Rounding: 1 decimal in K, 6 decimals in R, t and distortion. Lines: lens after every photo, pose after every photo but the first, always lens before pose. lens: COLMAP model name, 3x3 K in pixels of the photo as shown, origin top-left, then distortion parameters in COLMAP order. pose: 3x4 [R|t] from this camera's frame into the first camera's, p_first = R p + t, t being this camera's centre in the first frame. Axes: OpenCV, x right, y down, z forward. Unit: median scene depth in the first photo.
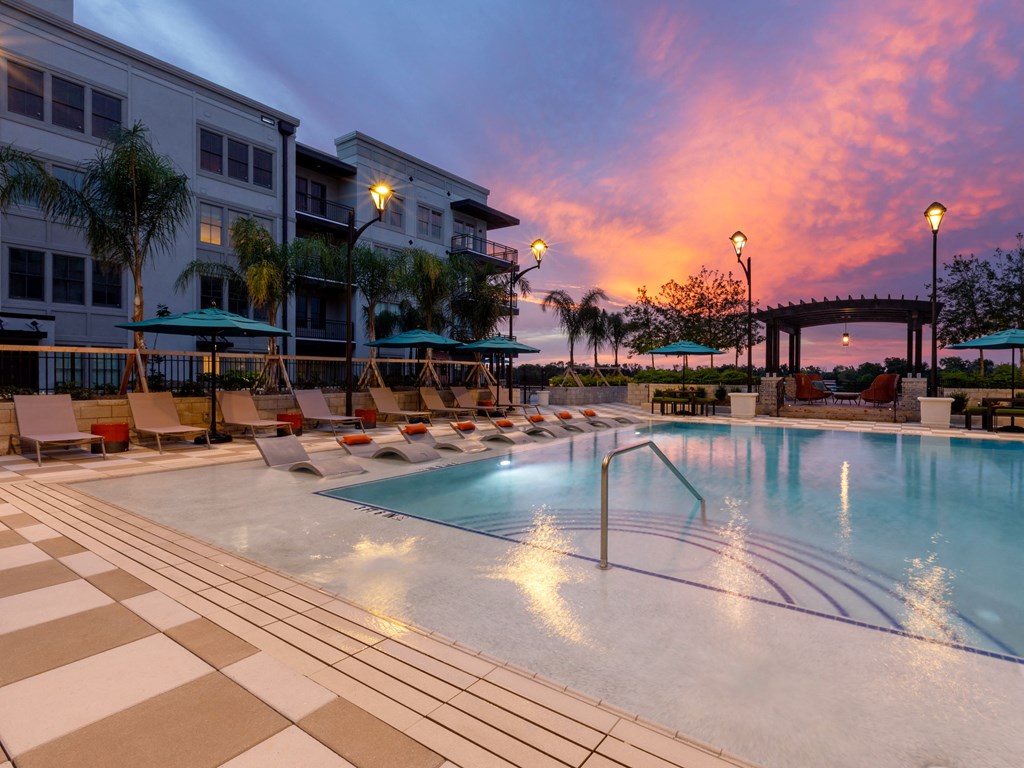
lens RADIAL K [[504.8, 0, 512.8], [0, 504.8, 380.9], [0, 0, 1]] dist [0.000930, 0.024408]
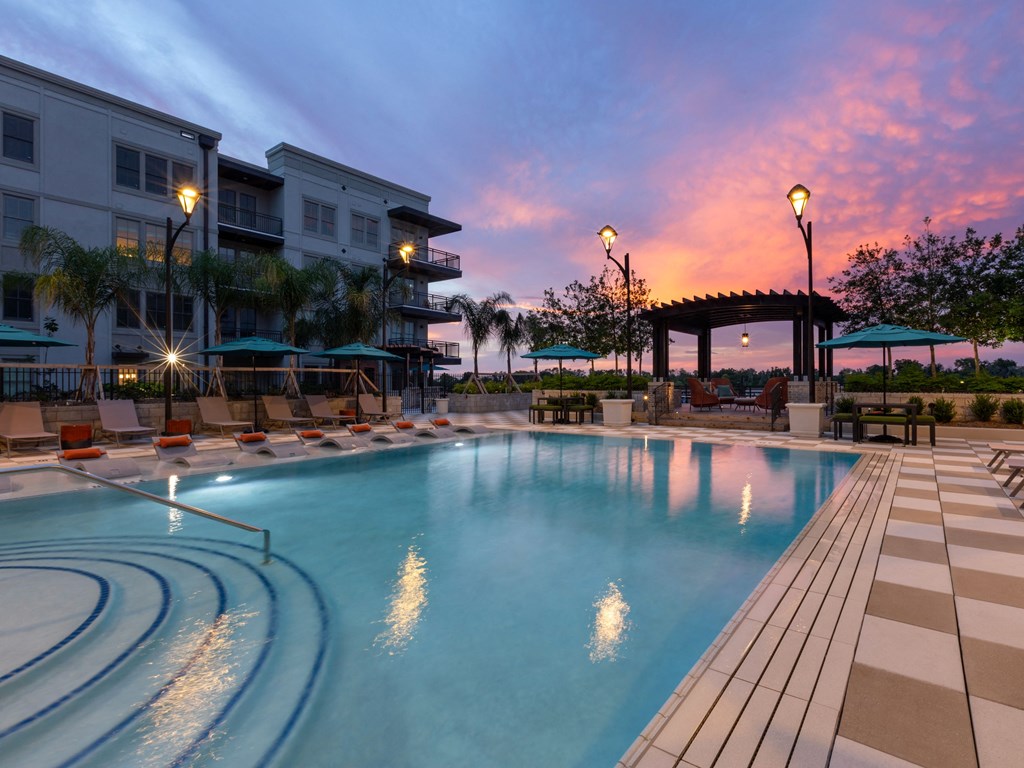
lens RADIAL K [[493.4, 0, 512.0], [0, 493.4, 384.0], [0, 0, 1]] dist [0.015007, 0.009130]
pose [[0.996279, -0.010054, -0.085604, 0.243035], [0.009391, 0.999923, -0.008145, 0.000762], [0.085679, 0.007311, 0.996296, 0.058782]]
